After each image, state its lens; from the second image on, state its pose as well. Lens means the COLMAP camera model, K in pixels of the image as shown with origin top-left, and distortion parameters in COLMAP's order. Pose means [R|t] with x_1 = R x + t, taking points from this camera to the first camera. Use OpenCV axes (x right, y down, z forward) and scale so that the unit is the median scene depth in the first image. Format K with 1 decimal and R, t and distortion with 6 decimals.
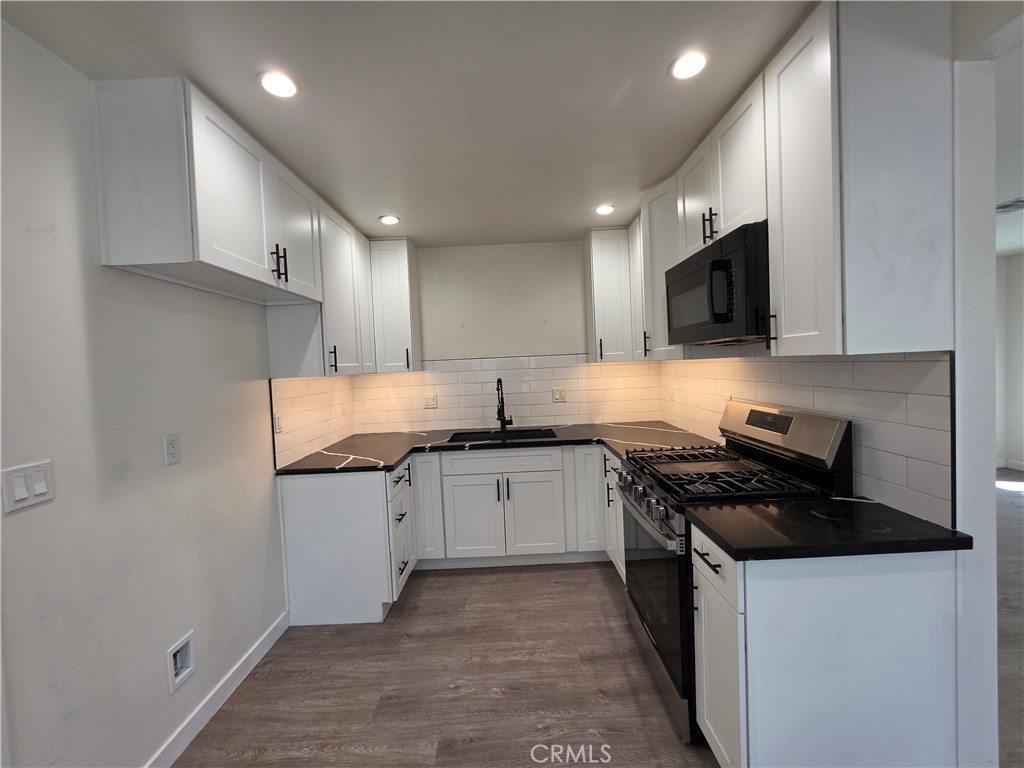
lens RADIAL K [[413.5, 0, 516.0], [0, 413.5, 382.4], [0, 0, 1]] dist [-0.000480, -0.000144]
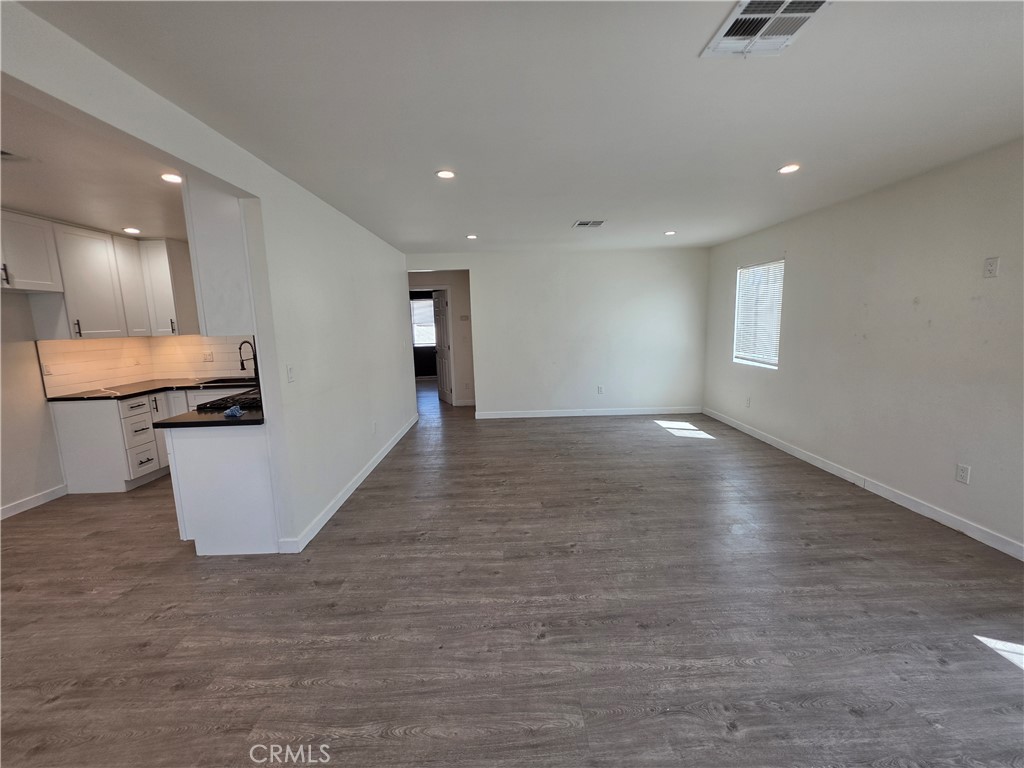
lens RADIAL K [[413.5, 0, 509.8], [0, 413.5, 382.8], [0, 0, 1]] dist [-0.000480, -0.000144]
pose [[0.999806, 0.011892, 0.015700, 1.173136], [-0.013459, 0.994507, 0.103802, -0.035958], [-0.014380, -0.103993, 0.994474, -0.600500]]
